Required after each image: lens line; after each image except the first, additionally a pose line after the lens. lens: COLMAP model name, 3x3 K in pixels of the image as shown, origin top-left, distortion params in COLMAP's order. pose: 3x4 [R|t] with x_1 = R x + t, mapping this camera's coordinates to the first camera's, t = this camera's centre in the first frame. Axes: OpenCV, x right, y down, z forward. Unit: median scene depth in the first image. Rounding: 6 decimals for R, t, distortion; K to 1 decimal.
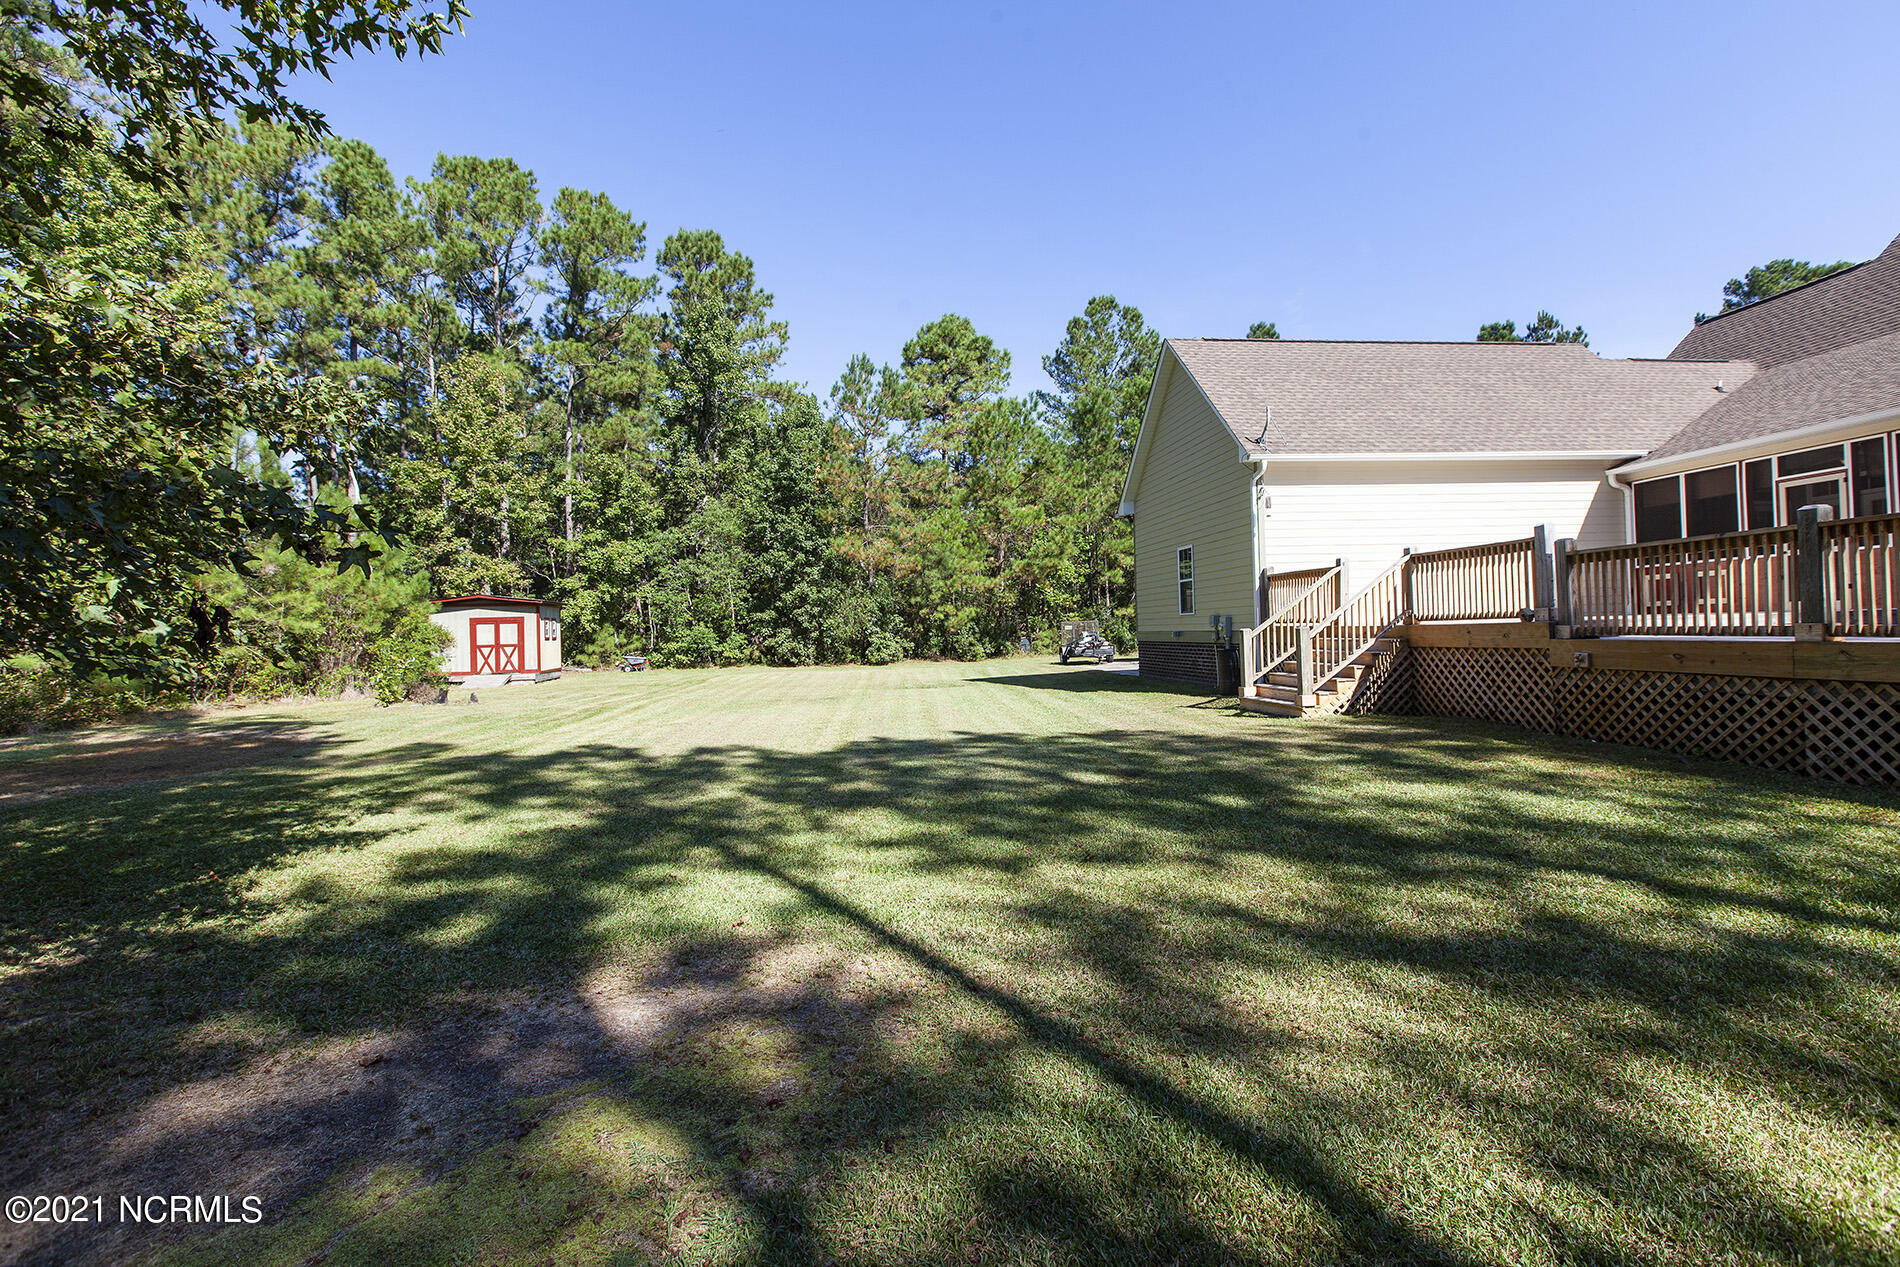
lens RADIAL K [[845.5, 0, 954.9], [0, 845.5, 608.9], [0, 0, 1]] dist [0.002721, -0.001132]
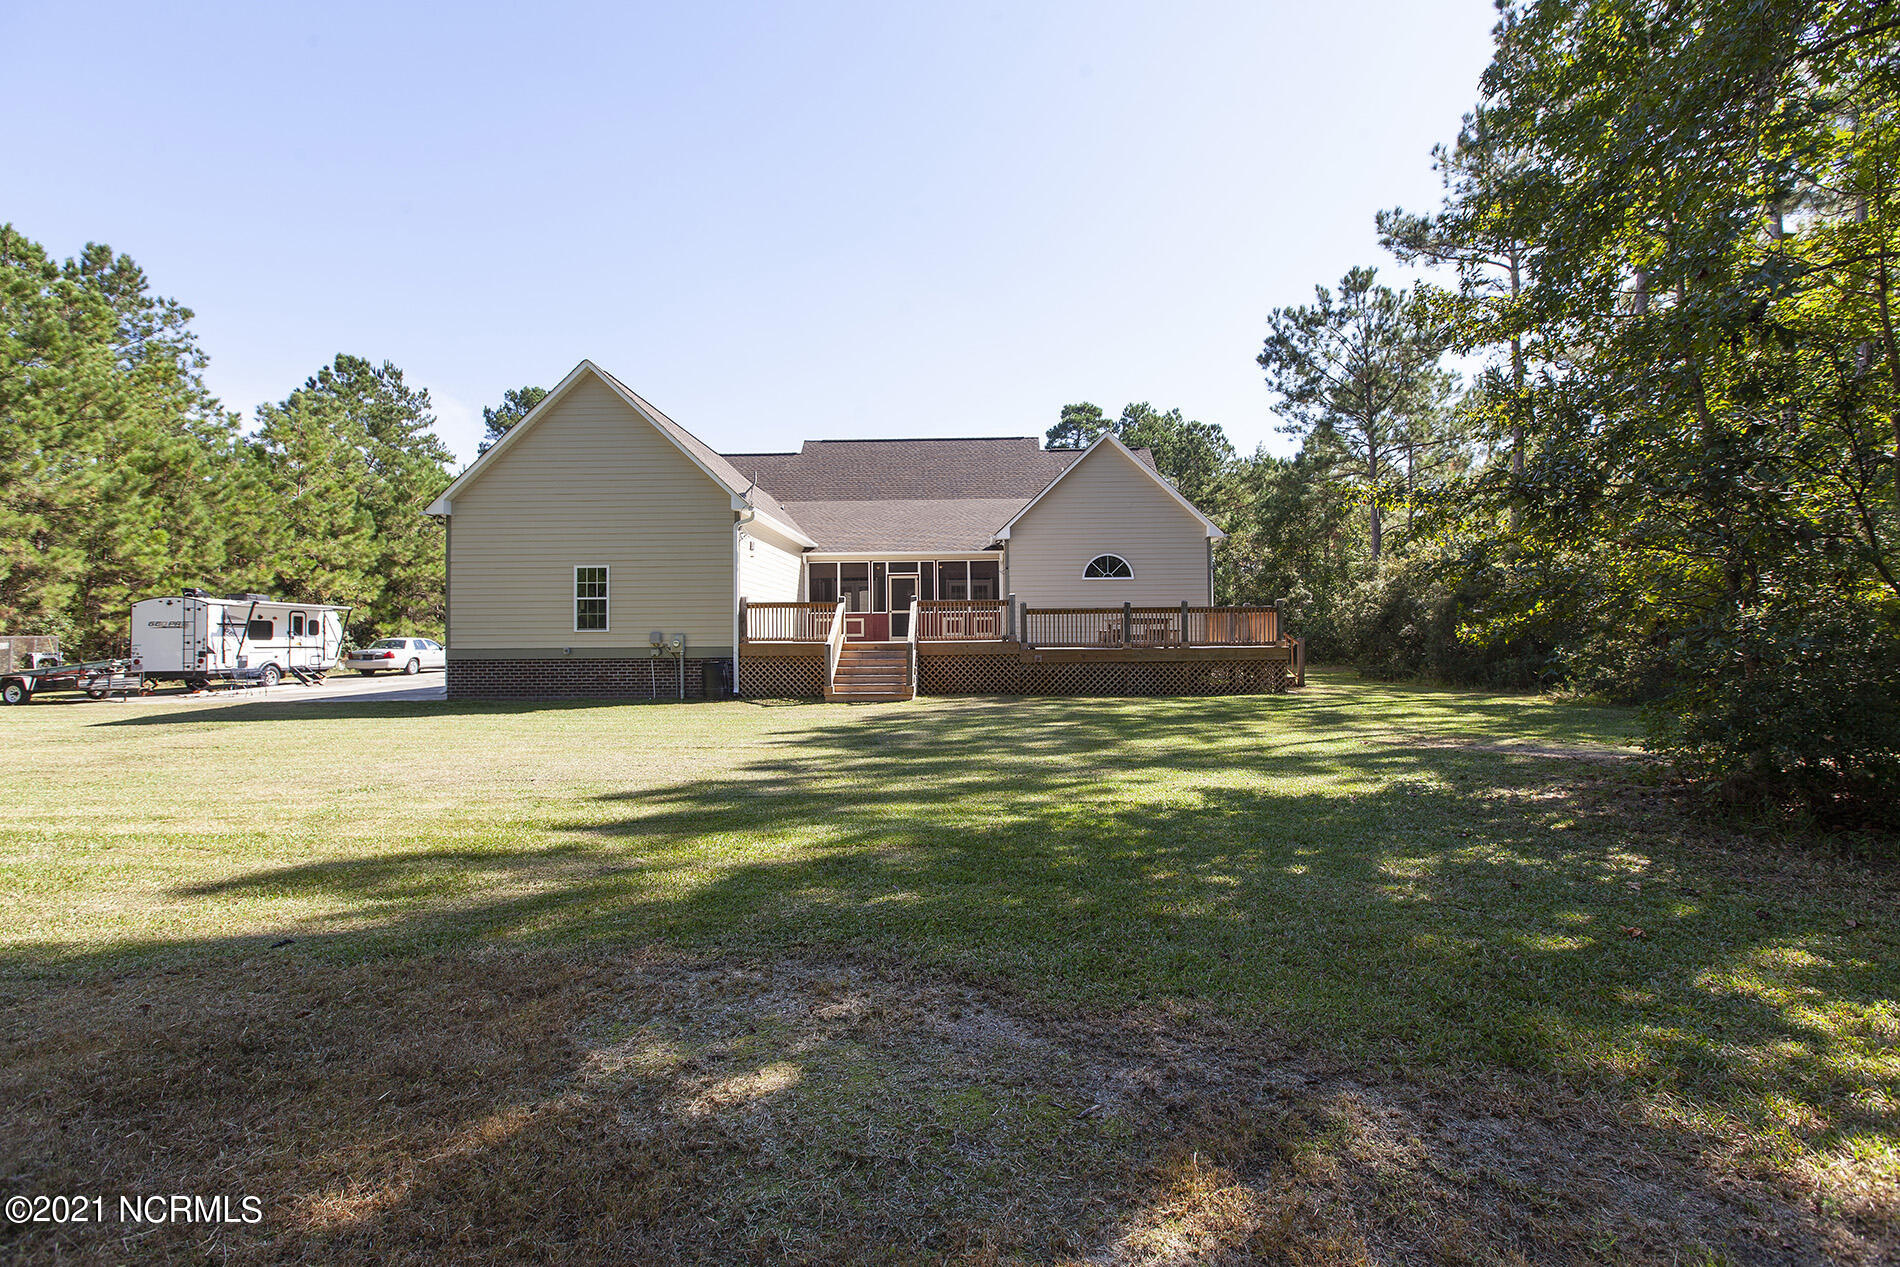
lens RADIAL K [[845.5, 0, 949.2], [0, 845.5, 629.0], [0, 0, 1]] dist [0.002721, -0.001132]
pose [[0.142096, 0.047620, 0.988707, -0.337353], [-0.022030, 0.998747, -0.044938, 0.019999], [-0.989608, -0.015396, 0.142967, 0.216654]]
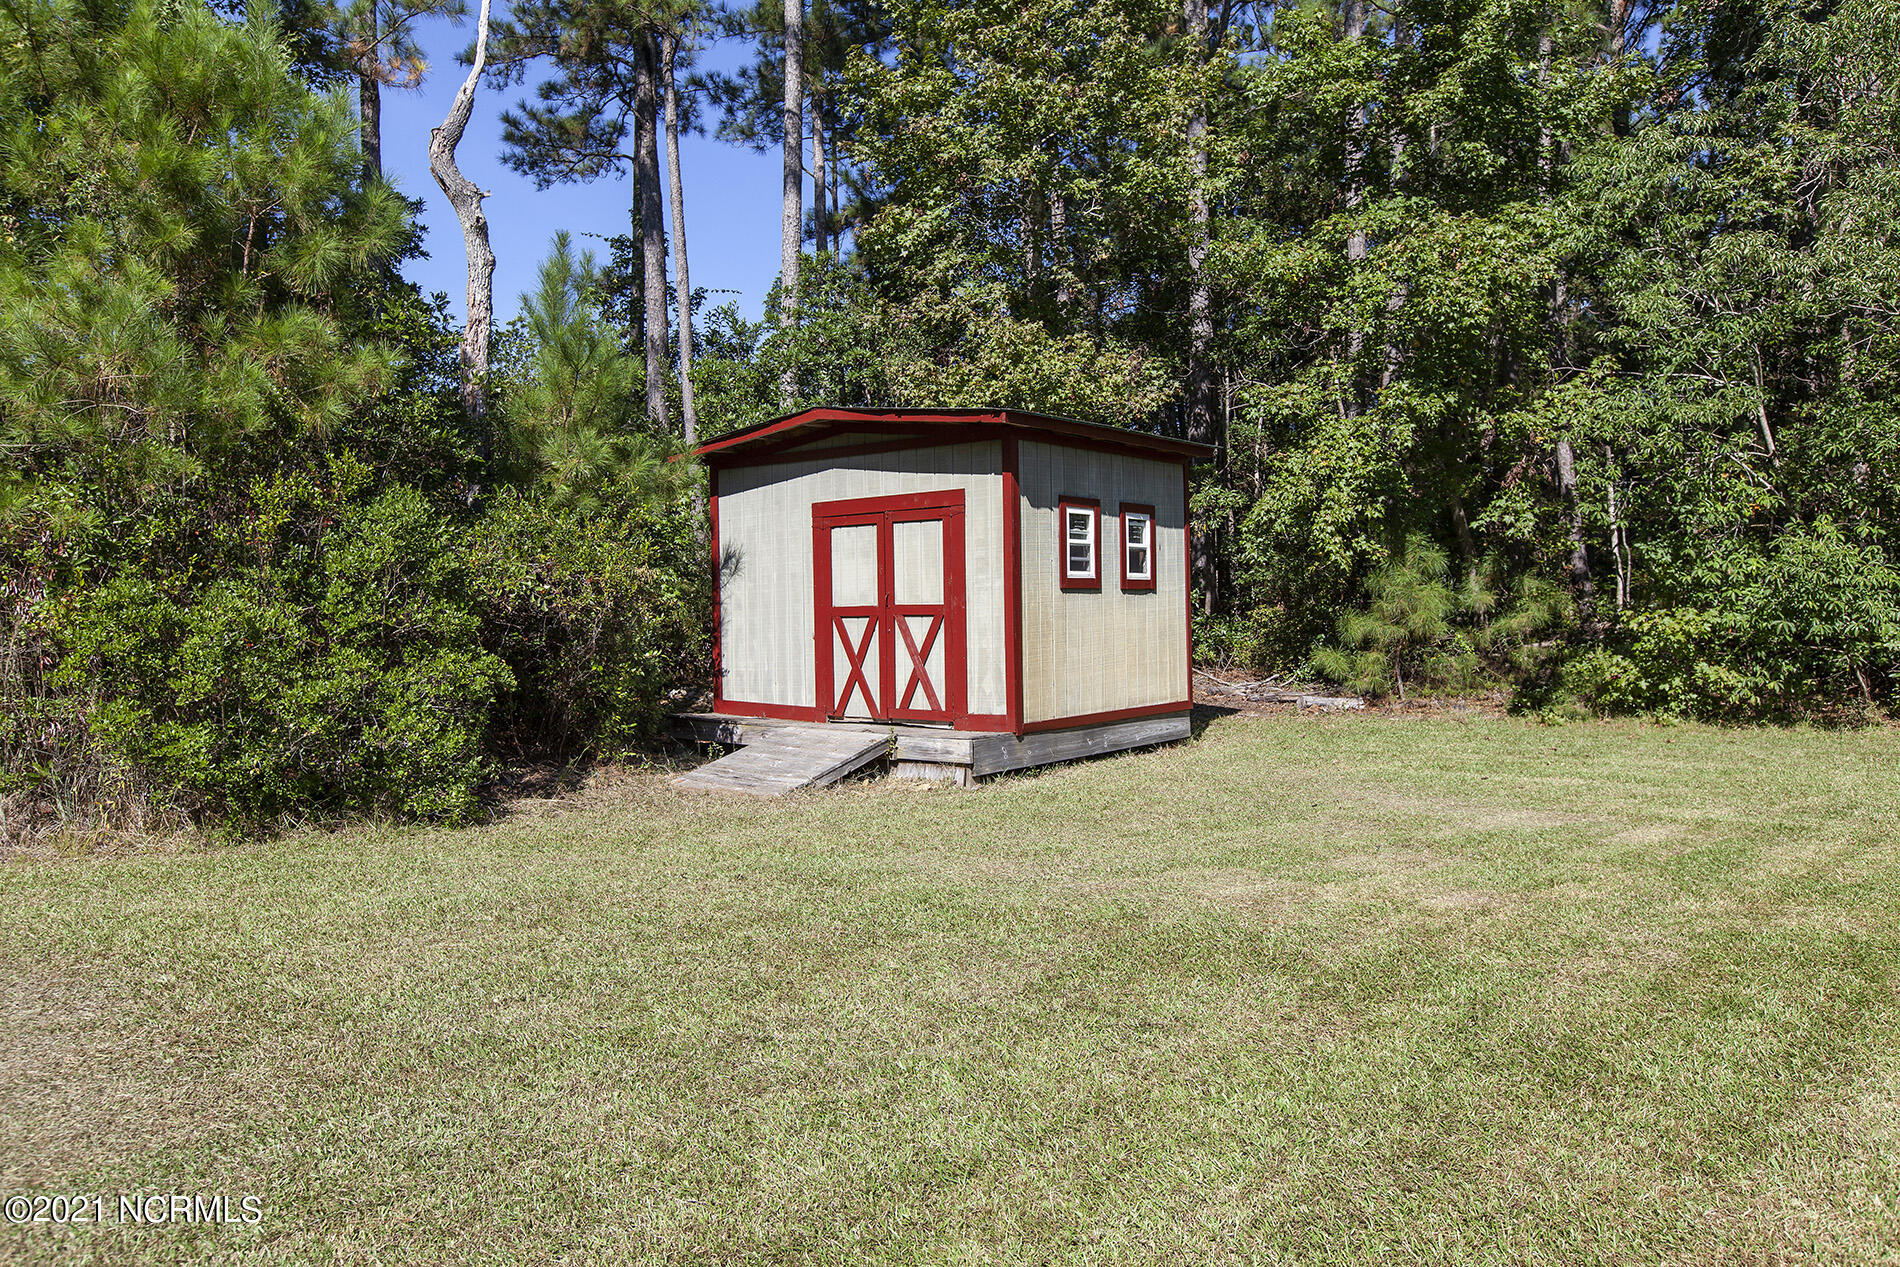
lens RADIAL K [[1312.3, 0, 932.0], [0, 1312.3, 629.4], [0, 0, 1]] dist [0.014200, 0.001932]
pose [[0.636275, 0.027264, -0.770980, -0.187109], [0.015936, 0.998698, 0.048468, 0.024674], [0.771298, -0.043126, 0.635012, 0.618267]]
